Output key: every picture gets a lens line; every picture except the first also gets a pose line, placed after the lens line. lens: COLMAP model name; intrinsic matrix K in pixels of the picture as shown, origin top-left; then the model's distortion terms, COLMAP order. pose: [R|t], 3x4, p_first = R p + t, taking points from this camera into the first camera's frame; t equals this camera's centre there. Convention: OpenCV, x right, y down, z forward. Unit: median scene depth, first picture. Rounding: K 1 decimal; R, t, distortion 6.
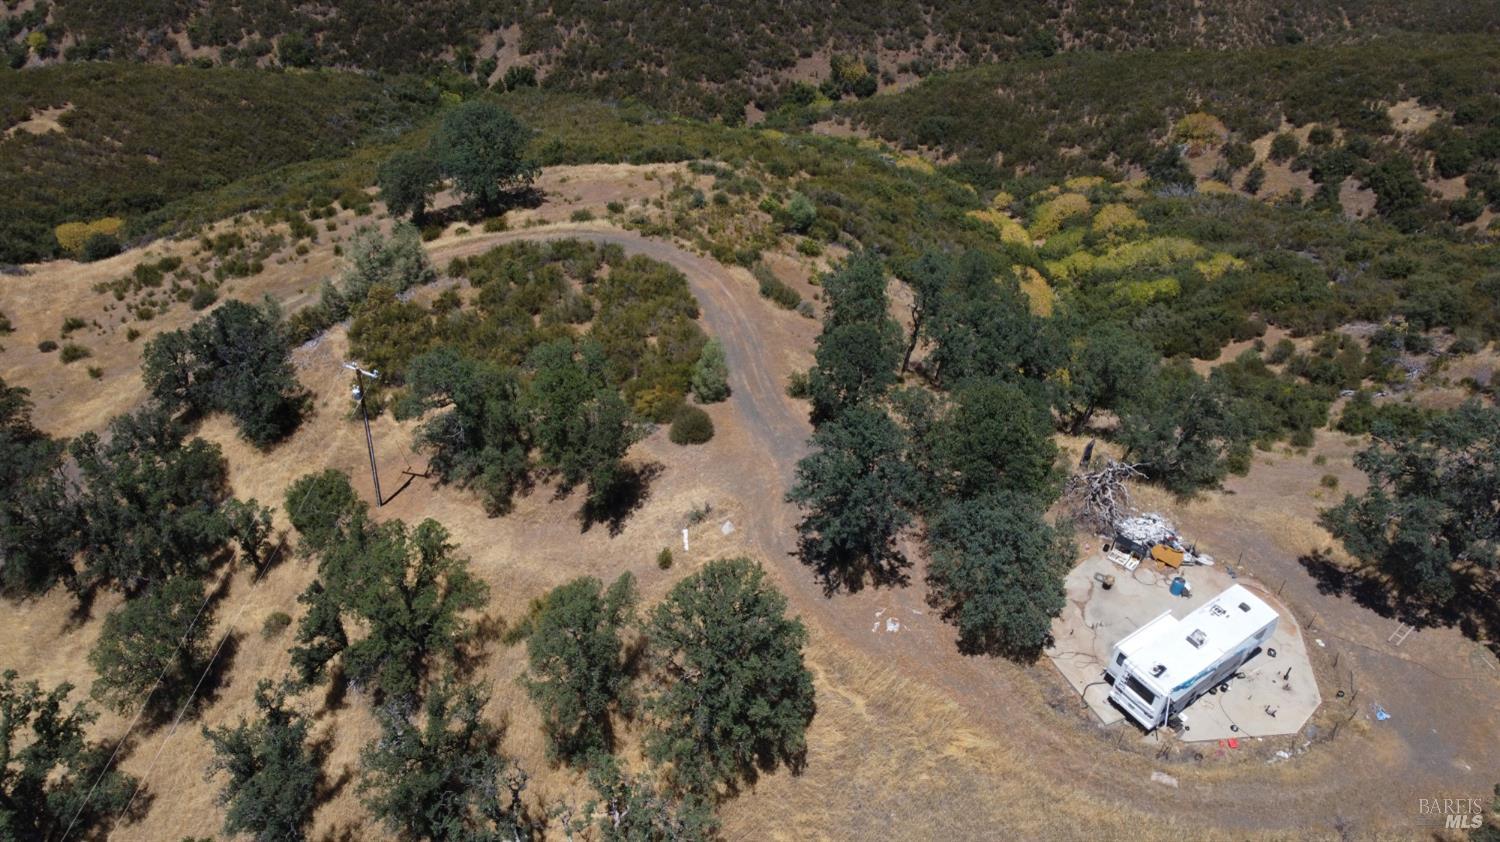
lens RADIAL K [[1132.5, 0, 748.4], [0, 1132.5, 414.7], [0, 0, 1]] dist [0.002935, -0.007496]
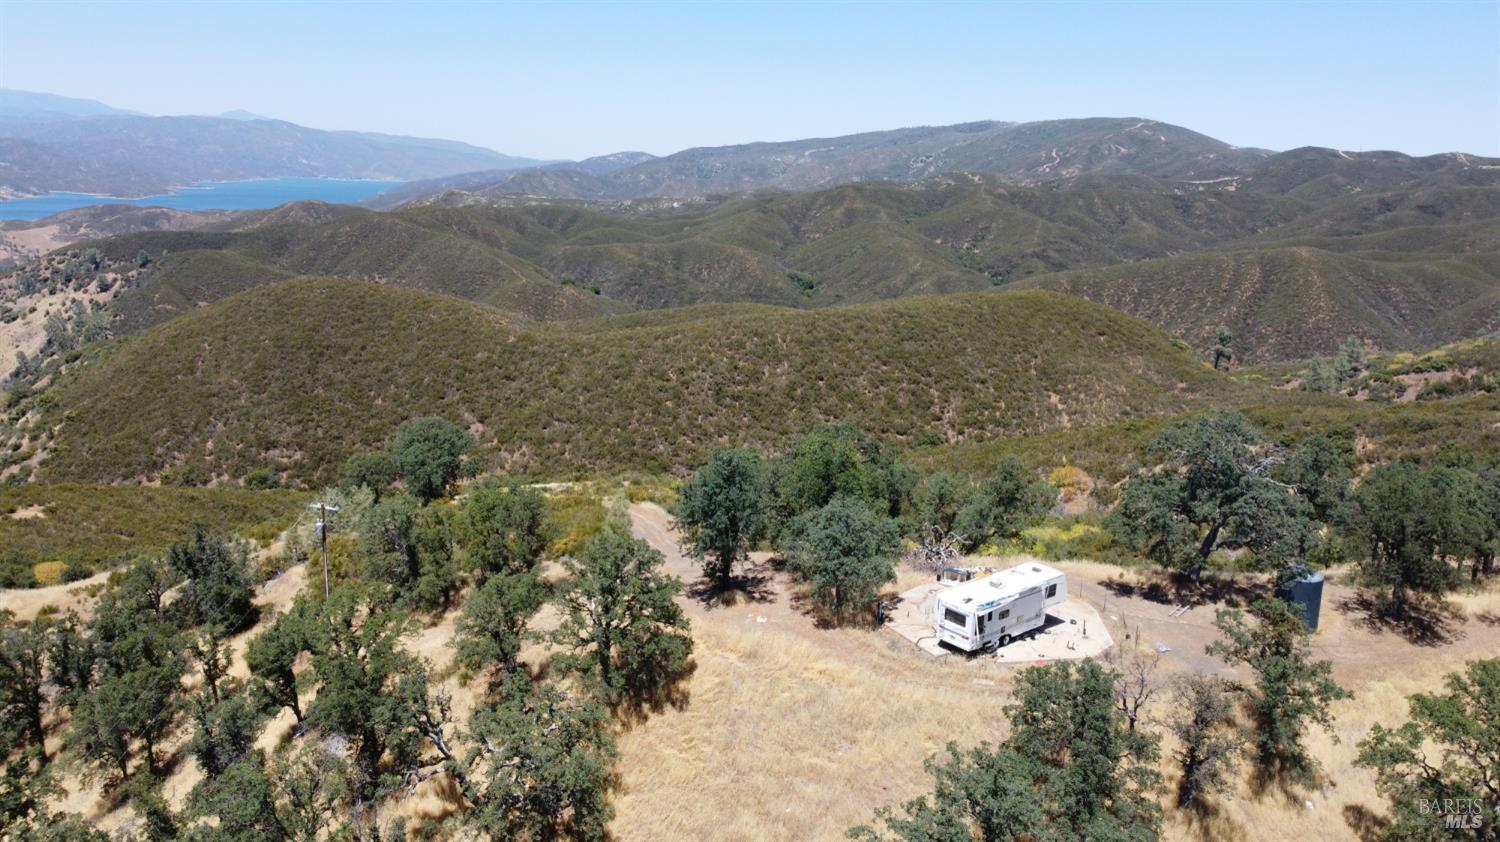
lens RADIAL K [[1132.5, 0, 750.5], [0, 1132.5, 417.3], [0, 0, 1]] dist [0.002935, -0.007496]
pose [[0.996639, -0.056420, 0.059391, 0.028321], [0.075919, 0.908484, -0.410967, 0.244750], [-0.030769, 0.414094, 0.909714, -0.095734]]
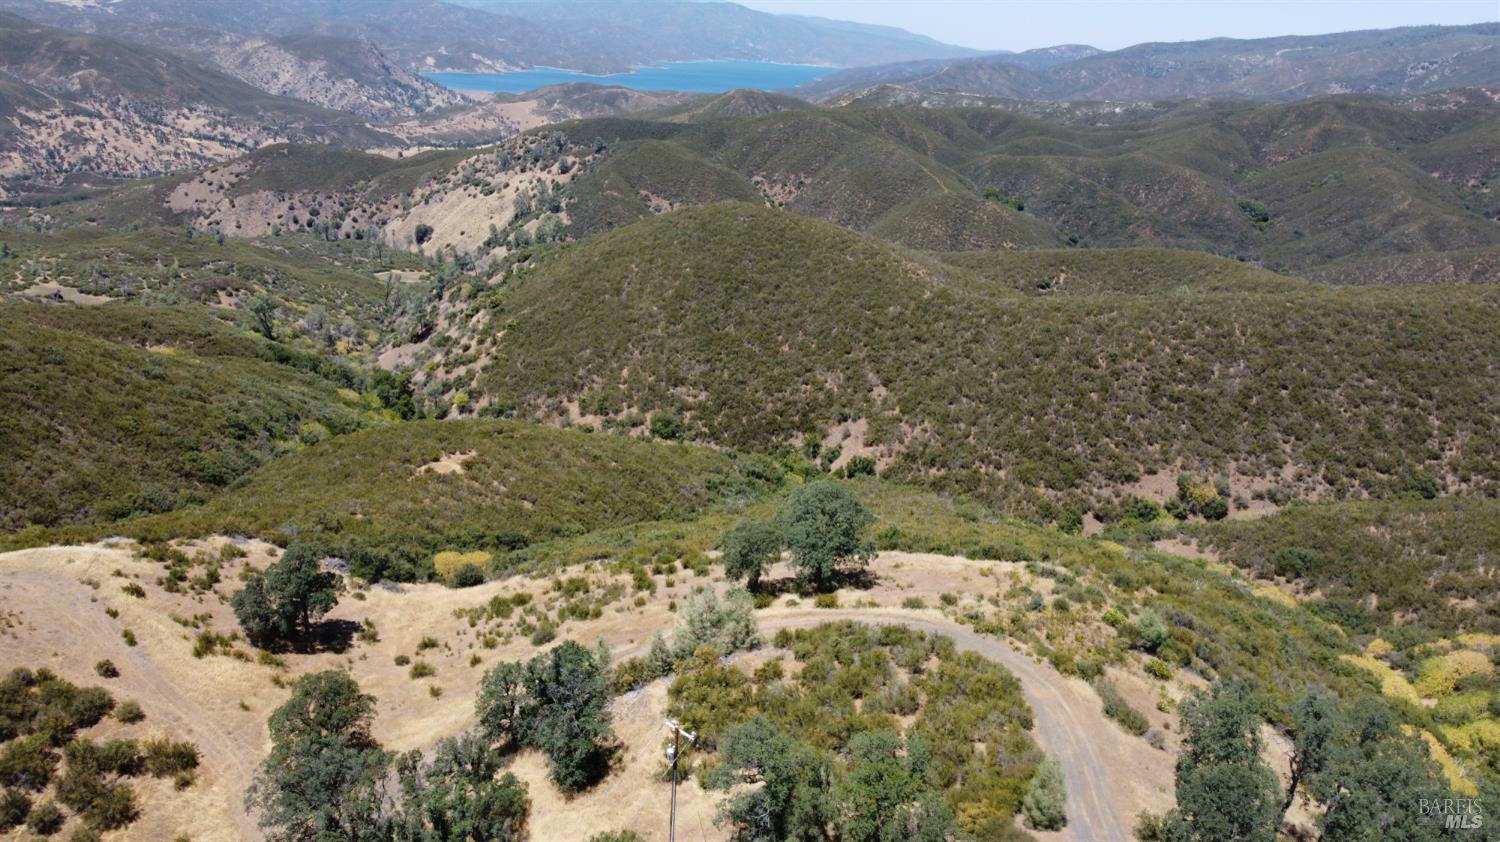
lens RADIAL K [[1132.5, 0, 749.5], [0, 1132.5, 415.1], [0, 0, 1]] dist [0.002935, -0.007496]
pose [[0.956031, 0.079686, -0.282231, -0.019301], [-0.169780, 0.935090, -0.311098, 0.000233], [0.239121, 0.345336, 0.907504, 0.024157]]
